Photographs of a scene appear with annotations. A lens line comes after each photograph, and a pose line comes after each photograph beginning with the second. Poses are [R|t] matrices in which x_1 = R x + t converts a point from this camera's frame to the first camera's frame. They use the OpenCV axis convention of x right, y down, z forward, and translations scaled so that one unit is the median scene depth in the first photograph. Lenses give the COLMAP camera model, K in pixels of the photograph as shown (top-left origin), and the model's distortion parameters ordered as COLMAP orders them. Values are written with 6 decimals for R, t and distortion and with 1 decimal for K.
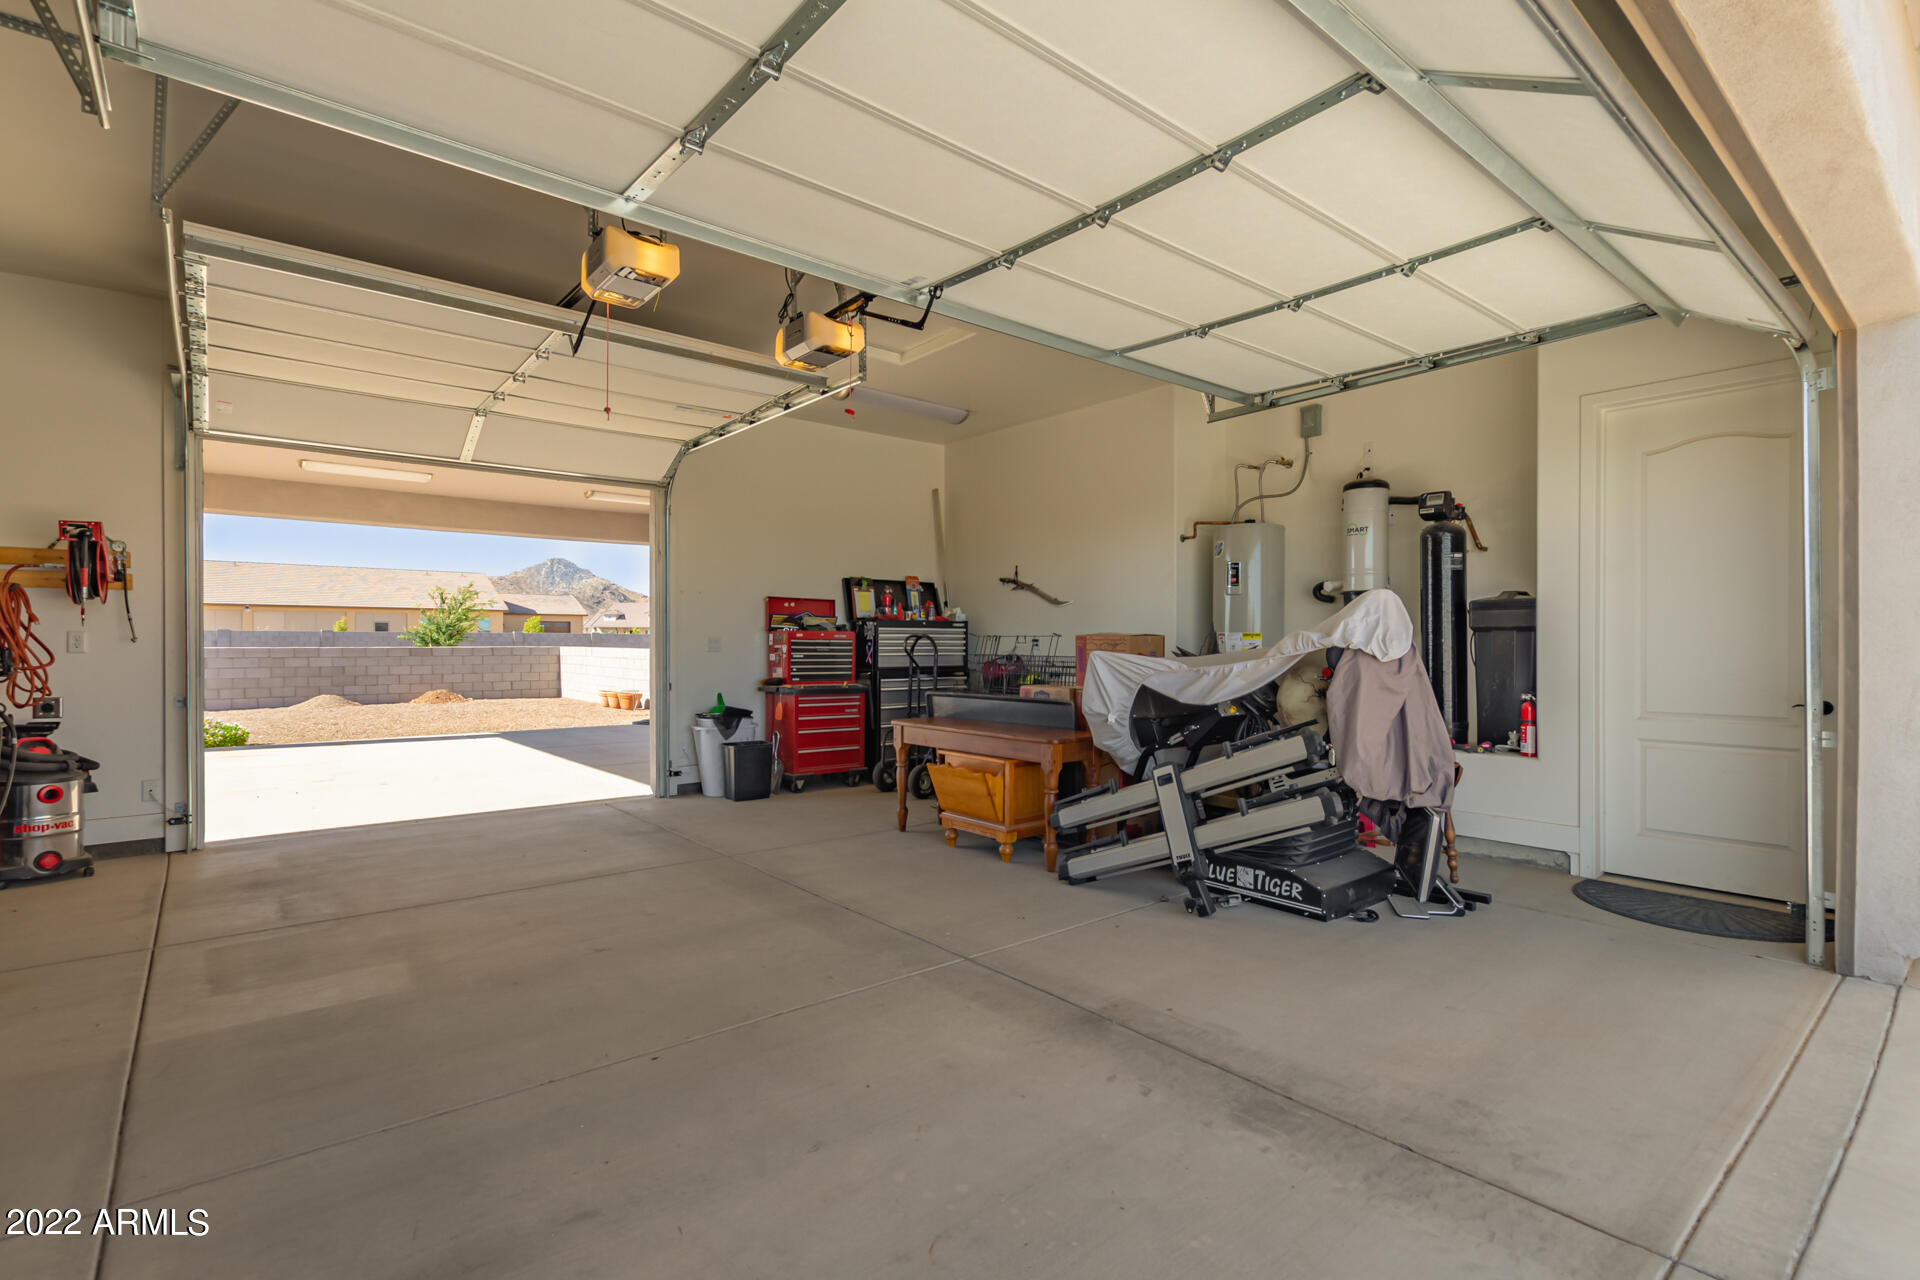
lens RADIAL K [[894.8, 0, 963.0], [0, 894.8, 645.4], [0, 0, 1]] dist [0.003668, 0.000560]
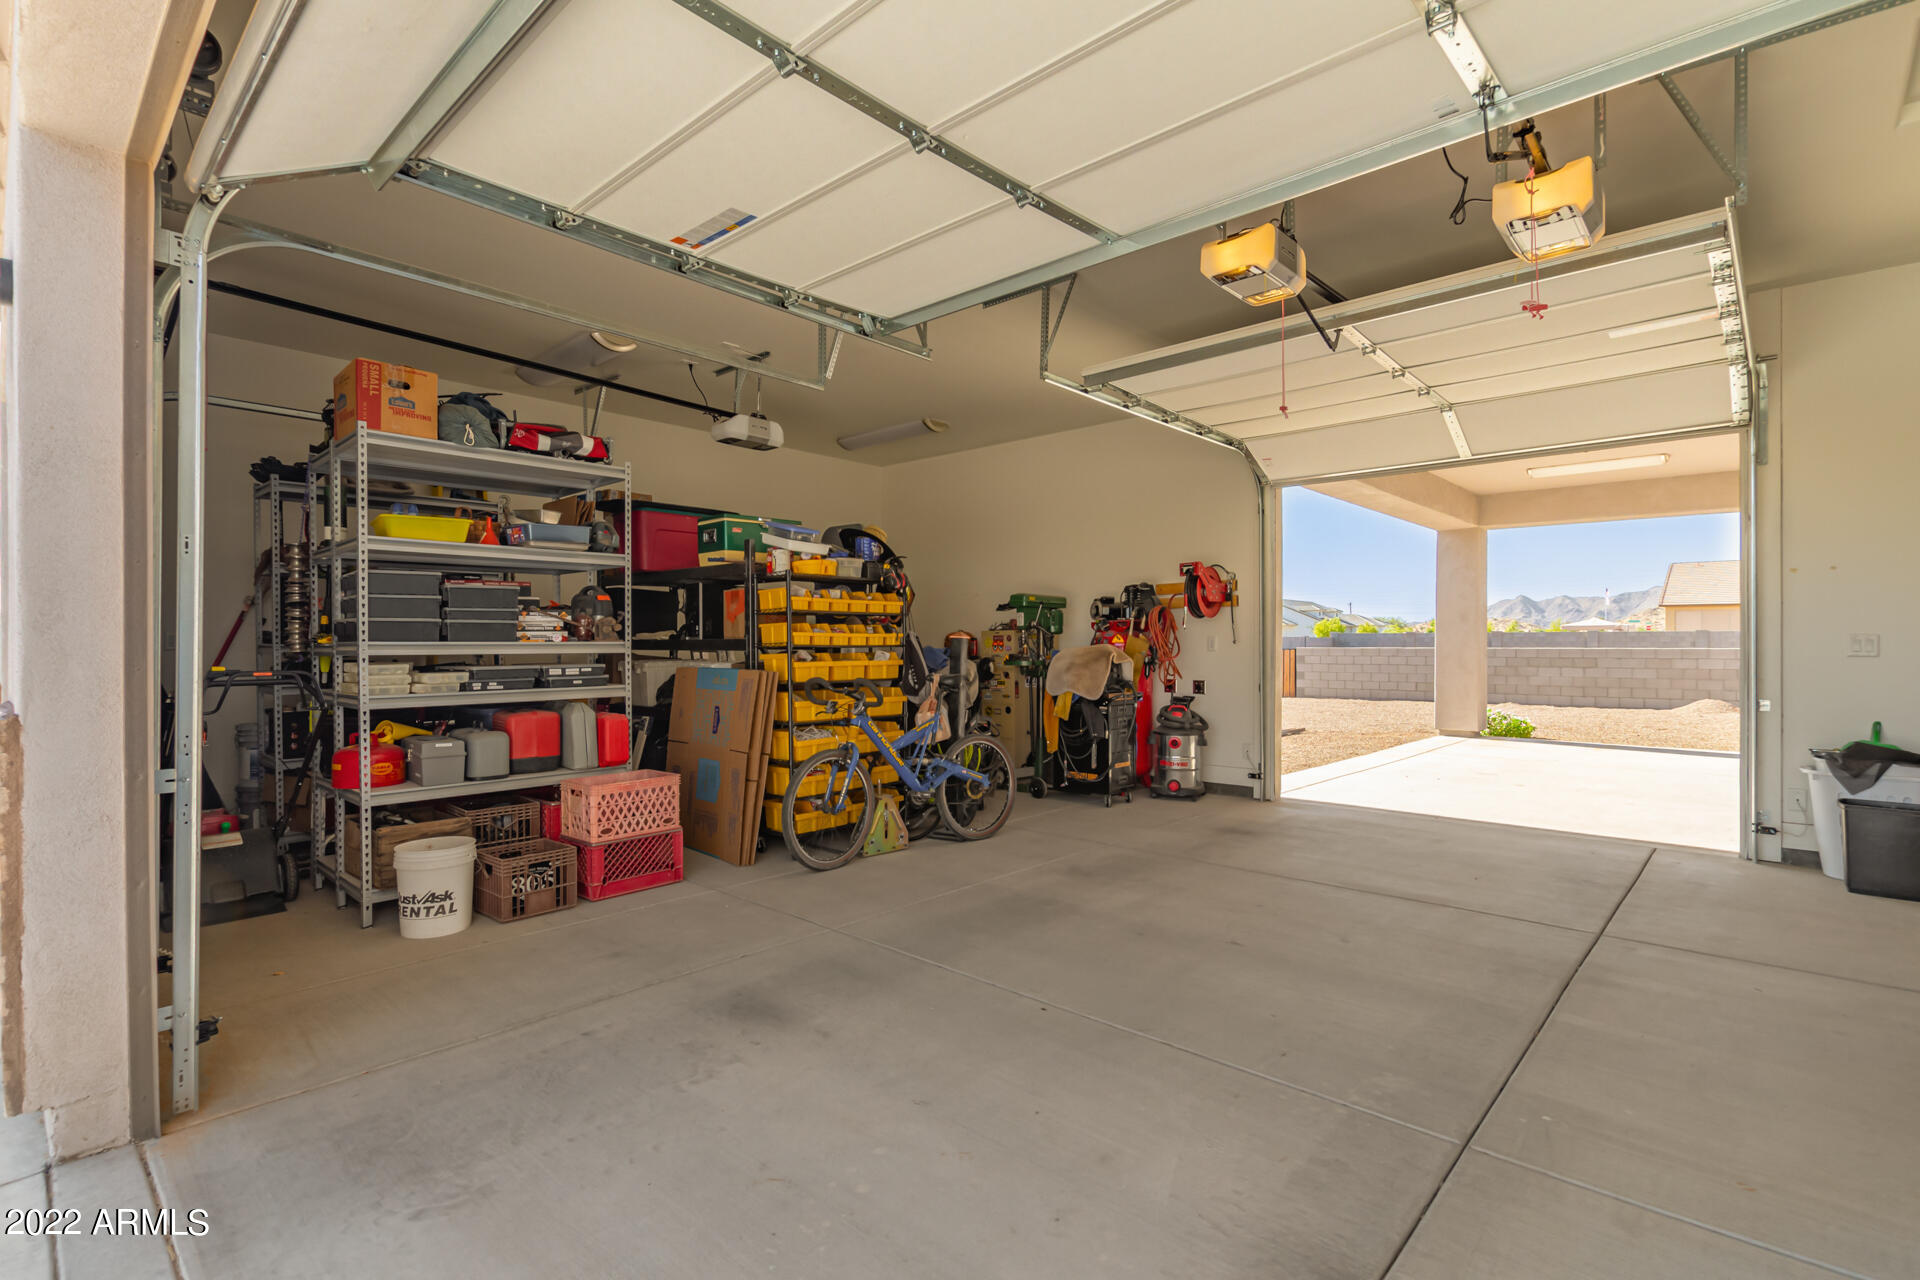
lens RADIAL K [[894.8, 0, 963.0], [0, 894.8, 645.4], [0, 0, 1]] dist [0.003668, 0.000560]
pose [[0.131105, 0.000961, -0.991368, 0.399111], [-0.001652, 0.999998, 0.000751, -0.000946], [0.991367, 0.001539, 0.131106, 0.388098]]
